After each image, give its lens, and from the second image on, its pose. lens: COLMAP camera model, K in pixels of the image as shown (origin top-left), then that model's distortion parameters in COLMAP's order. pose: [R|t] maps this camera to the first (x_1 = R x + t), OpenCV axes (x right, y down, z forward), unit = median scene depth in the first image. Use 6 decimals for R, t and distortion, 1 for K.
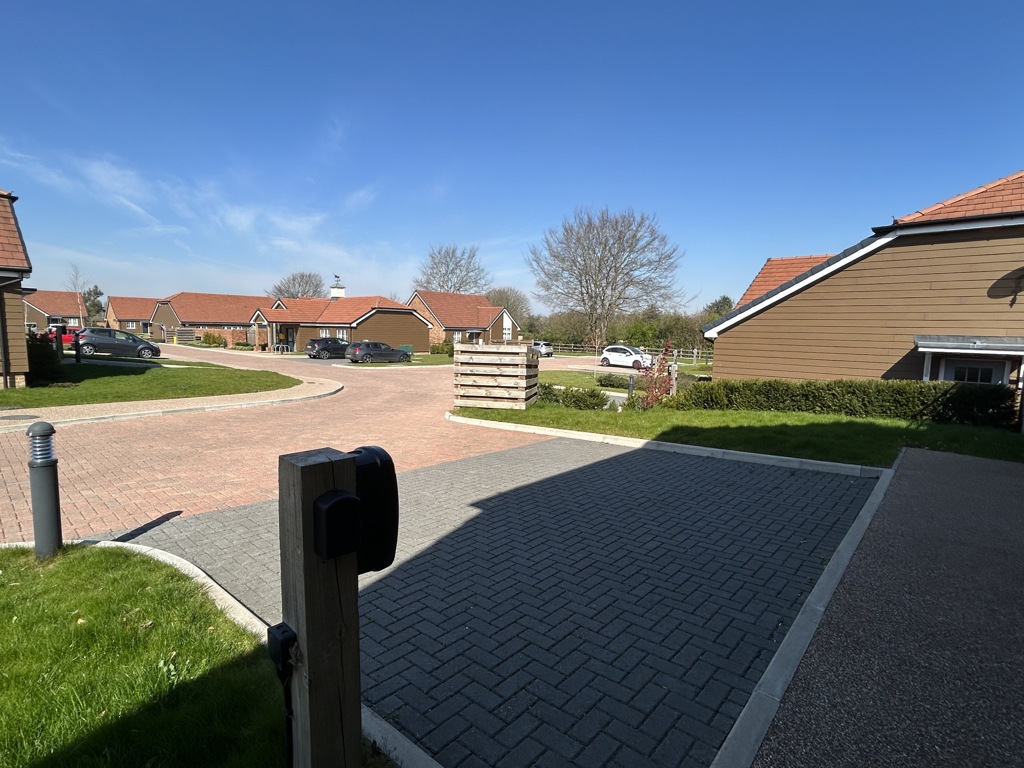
lens RADIAL K [[508.0, 0, 510.8], [0, 508.0, 383.2], [0, 0, 1]] dist [0.000434, 0.000357]
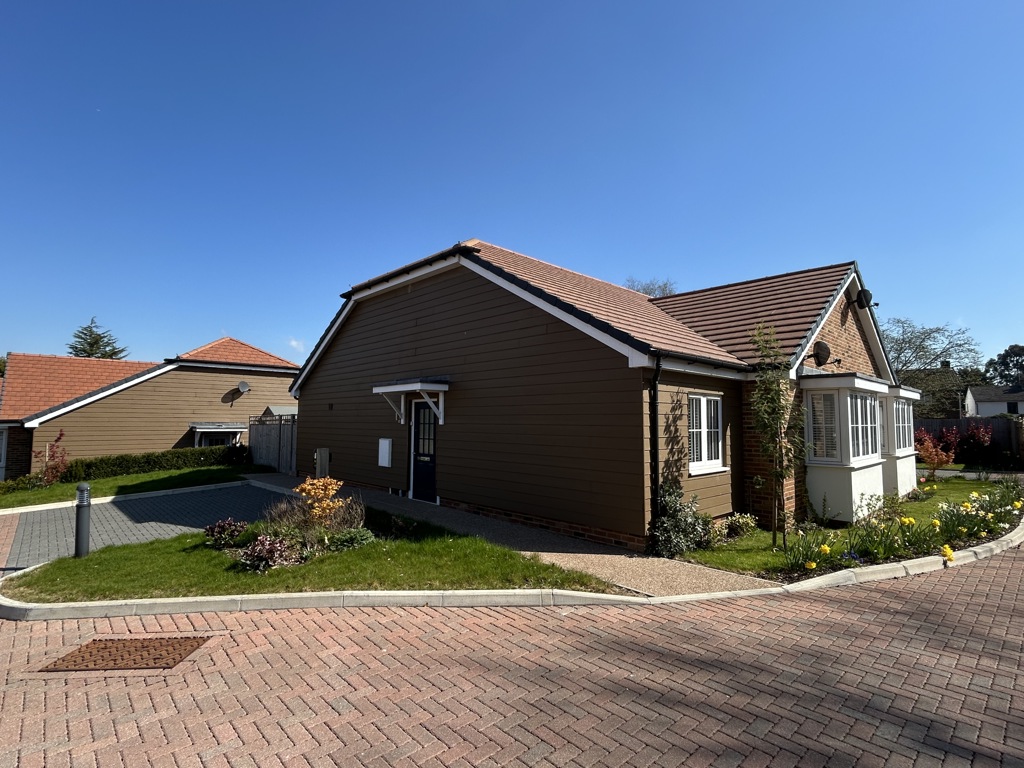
lens RADIAL K [[508.0, 0, 513.1], [0, 508.0, 385.6], [0, 0, 1]] dist [0.000434, 0.000357]
pose [[0.090580, 0.044884, 0.994877, -0.858230], [0.102828, 0.993223, -0.054171, -0.009550], [-0.990566, 0.107208, 0.085350, -0.270718]]
